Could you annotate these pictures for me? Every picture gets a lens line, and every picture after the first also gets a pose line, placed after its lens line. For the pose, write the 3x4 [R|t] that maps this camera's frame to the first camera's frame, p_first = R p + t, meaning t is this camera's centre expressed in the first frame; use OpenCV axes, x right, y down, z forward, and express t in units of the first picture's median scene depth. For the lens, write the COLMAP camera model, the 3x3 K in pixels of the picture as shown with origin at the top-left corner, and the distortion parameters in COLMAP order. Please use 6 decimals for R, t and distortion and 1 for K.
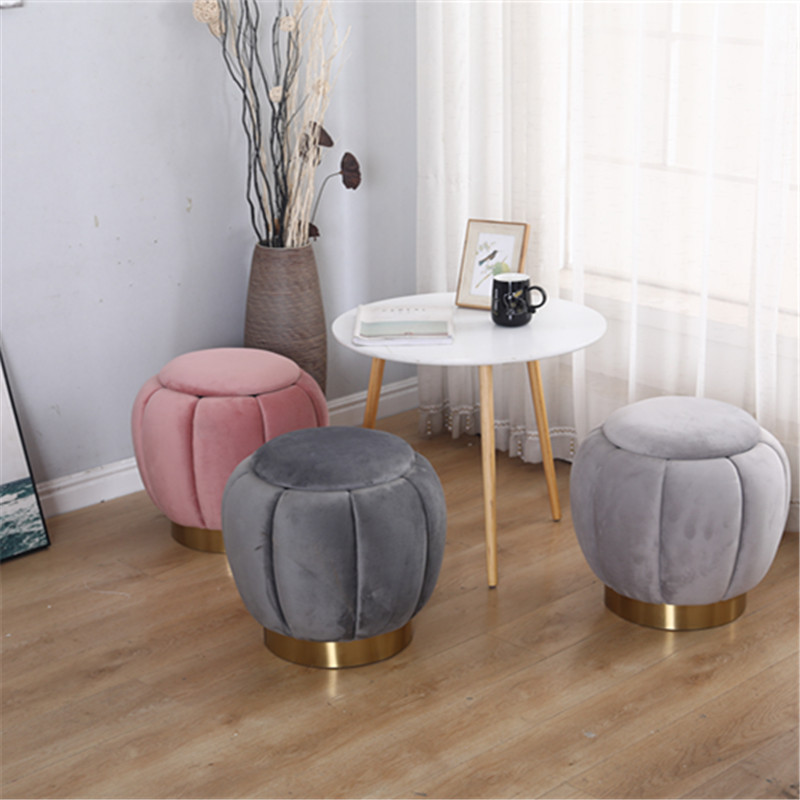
lens RADIAL K [[1686.3, 0, 400.0], [0, 1686.3, 400.0], [0, 0, 1]] dist [0.050942, 0.492538]
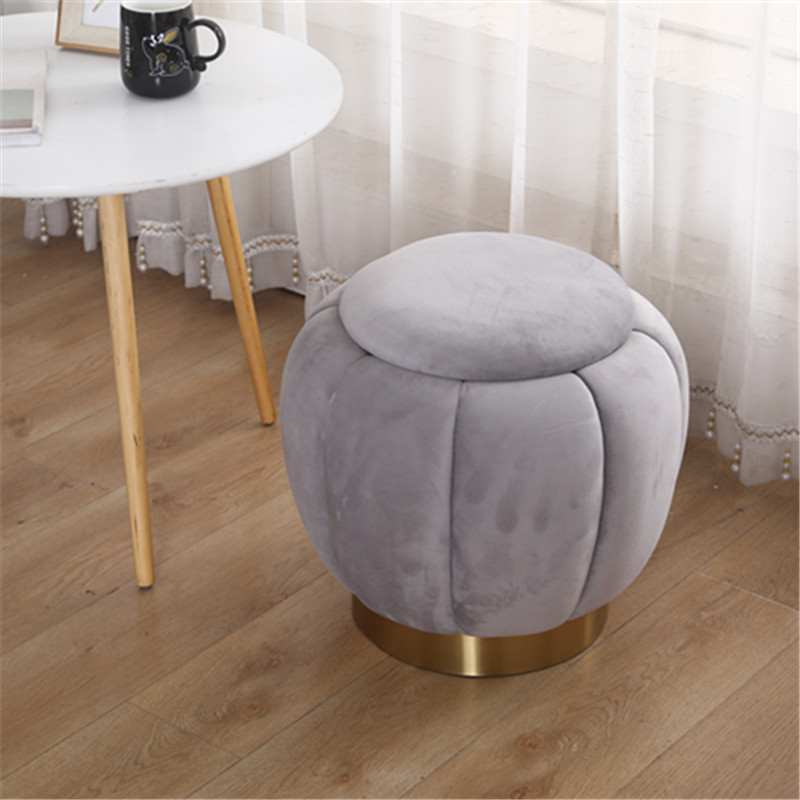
lens RADIAL K [[2336.2, 0, 400.0], [0, 2336.2, 400.0], [0, 0, 1]] dist [0.147618, 1.467391]
pose [[0.991145, -0.044693, 0.125036, 0.047755], [0.023665, 0.986033, 0.164862, -0.074243], [-0.130657, -0.160443, 0.978359, 0.288875]]
